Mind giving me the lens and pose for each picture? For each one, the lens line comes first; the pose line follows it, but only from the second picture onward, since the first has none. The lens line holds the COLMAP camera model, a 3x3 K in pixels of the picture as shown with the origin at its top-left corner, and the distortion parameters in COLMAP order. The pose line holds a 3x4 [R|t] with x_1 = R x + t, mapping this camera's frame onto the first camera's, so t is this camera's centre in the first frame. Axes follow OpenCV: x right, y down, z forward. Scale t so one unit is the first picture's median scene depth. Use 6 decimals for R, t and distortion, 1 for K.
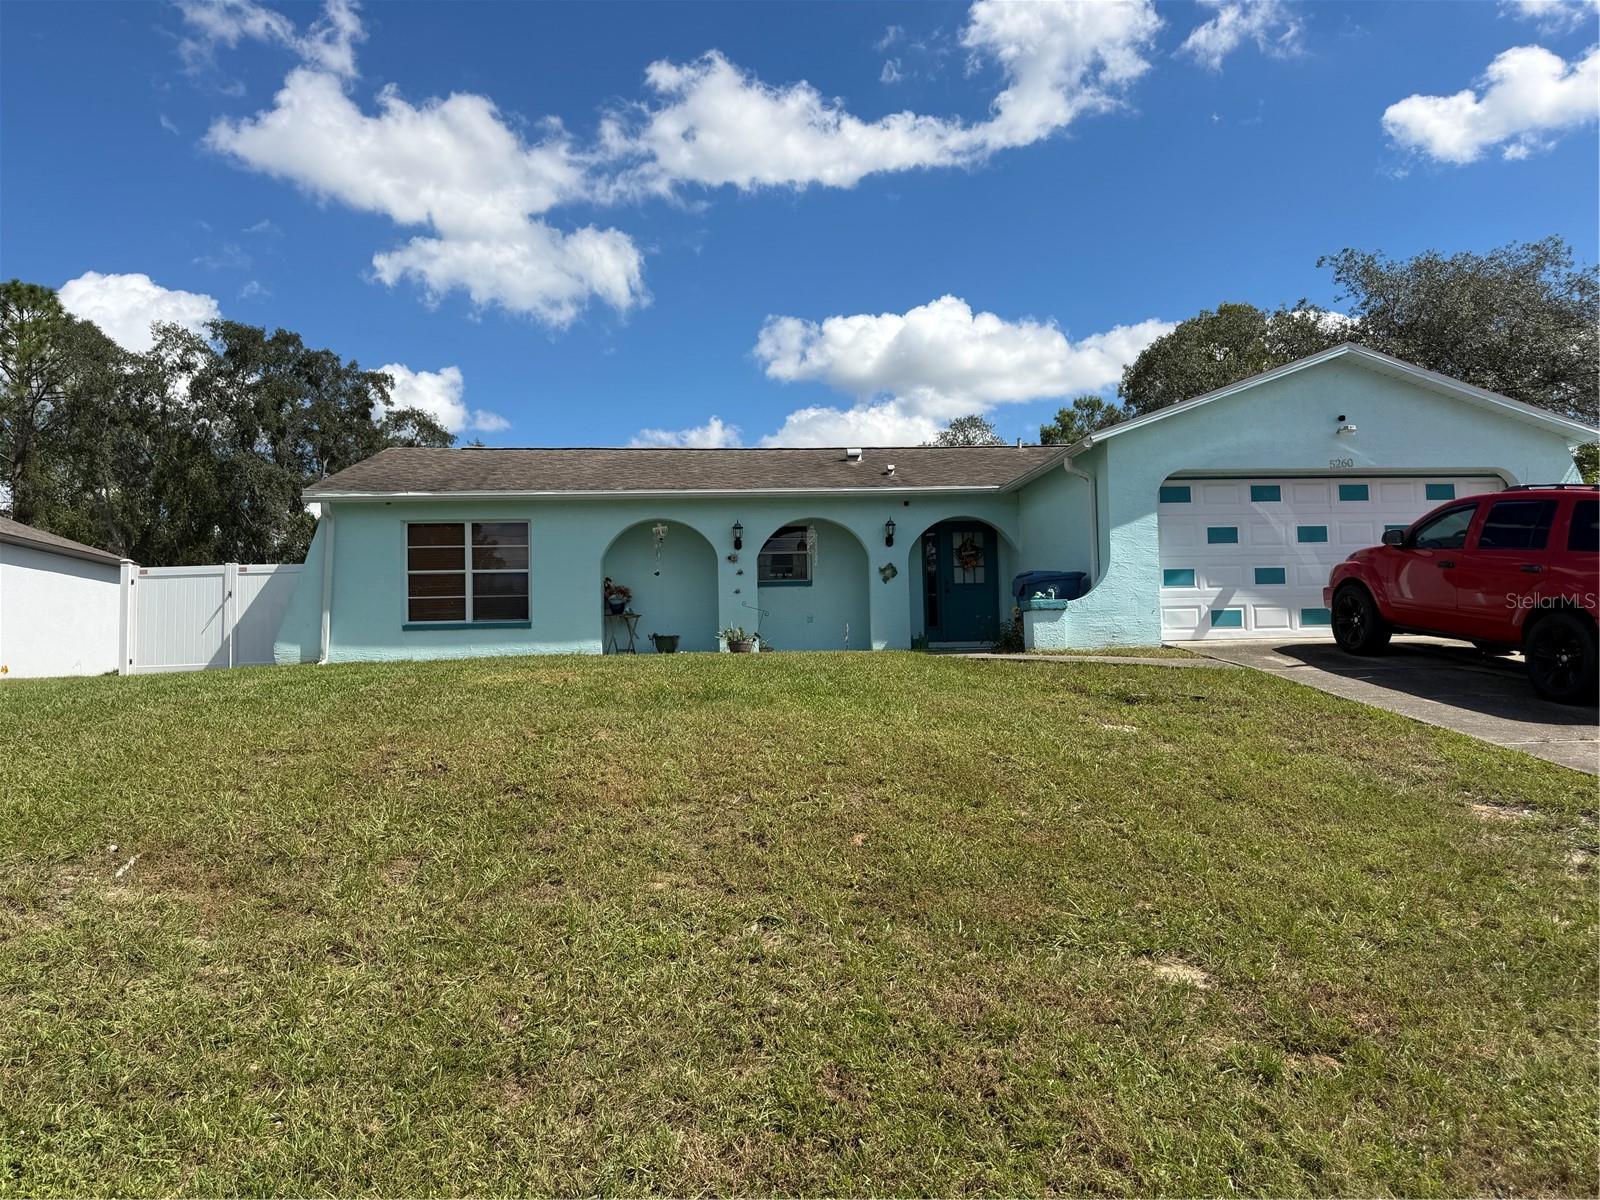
lens RADIAL K [[1152.1, 0, 795.0], [0, 1152.1, 596.9], [0, 0, 1]] dist [0.107434, -0.144402]
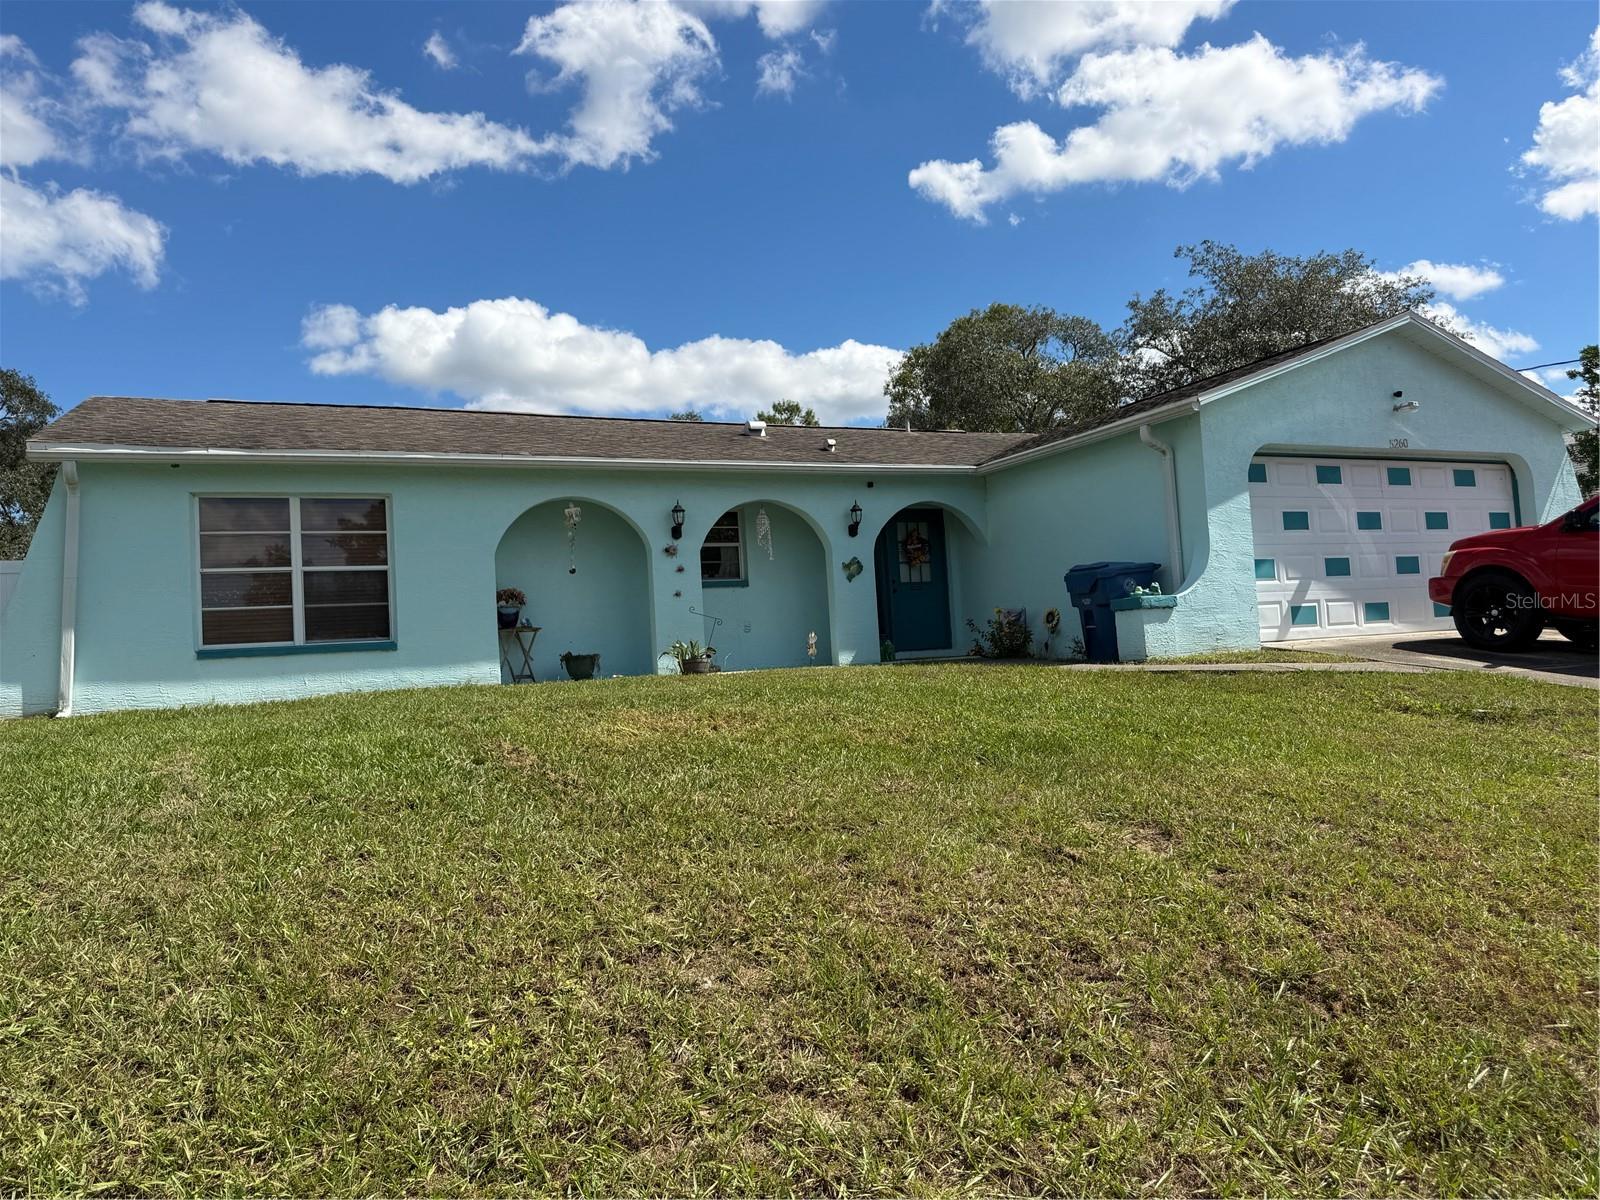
lens RADIAL K [[1152.1, 0, 795.0], [0, 1152.1, 596.9], [0, 0, 1]] dist [0.107434, -0.144402]
pose [[0.936585, -0.012818, 0.350207, -0.248451], [0.015999, 0.999853, -0.006192, 0.003329], [-0.350076, 0.011403, 0.936652, 0.255921]]
